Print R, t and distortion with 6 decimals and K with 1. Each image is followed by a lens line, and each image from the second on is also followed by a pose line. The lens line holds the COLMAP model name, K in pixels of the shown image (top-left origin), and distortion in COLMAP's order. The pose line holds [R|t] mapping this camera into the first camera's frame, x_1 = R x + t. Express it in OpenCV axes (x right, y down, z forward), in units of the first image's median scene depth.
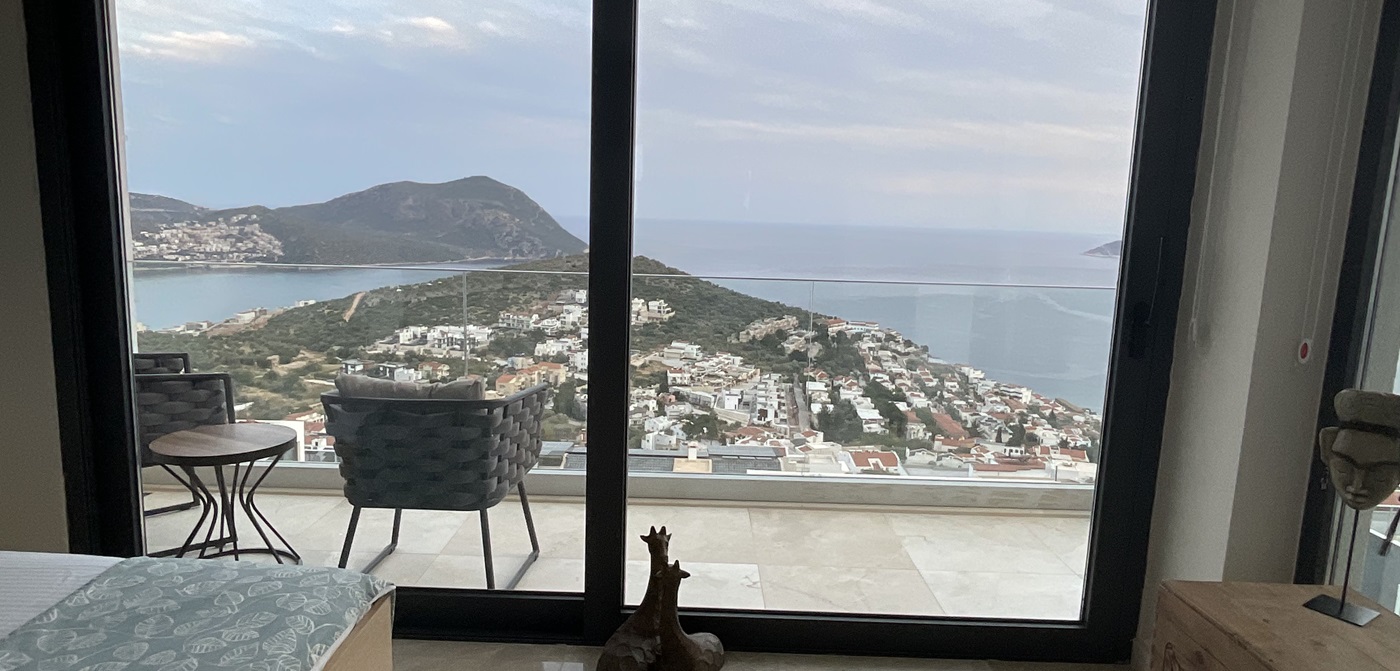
lens RADIAL K [[812.0, 0, 690.4], [0, 812.0, 340.2], [0, 0, 1]] dist [-0.001076, 0.002654]
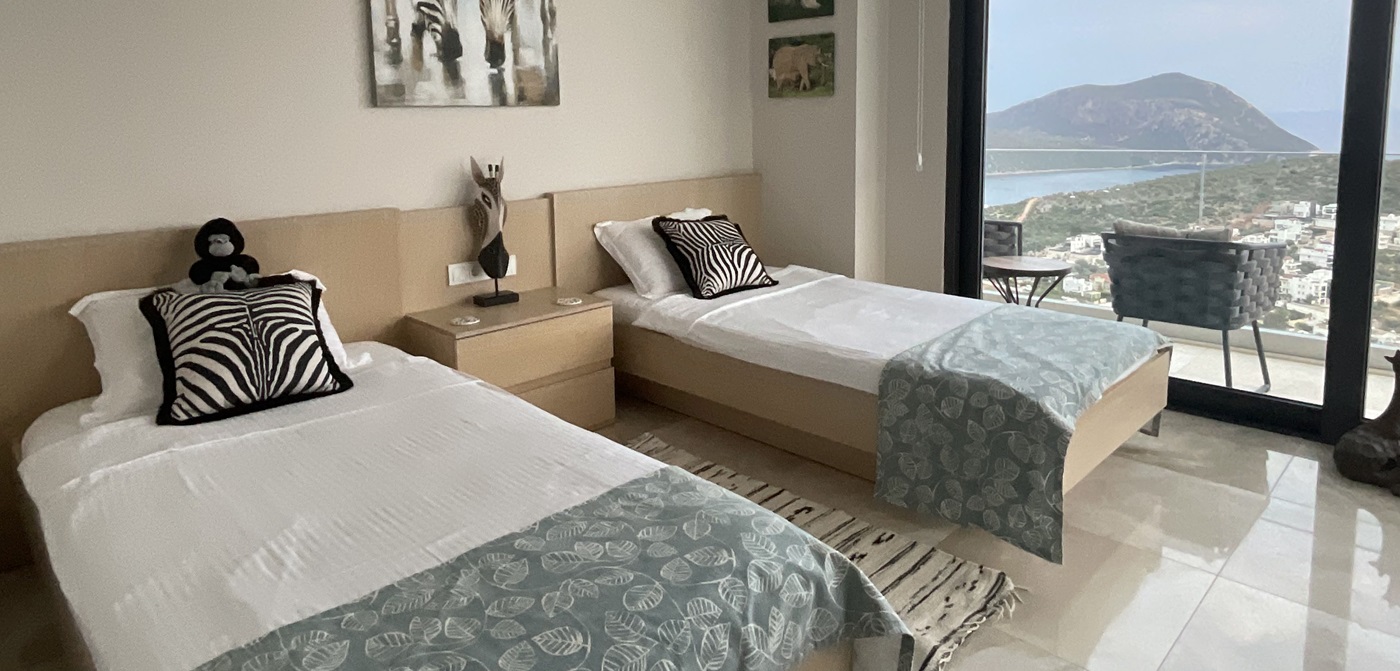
lens RADIAL K [[812.0, 0, 705.9], [0, 812.0, 220.4], [0, 0, 1]] dist [-0.001076, 0.002654]
pose [[0.719536, 0.039123, -0.693352, 0.035375], [-0.061341, 0.998090, -0.007340, 0.091475], [0.691740, 0.047813, 0.720562, -0.483342]]
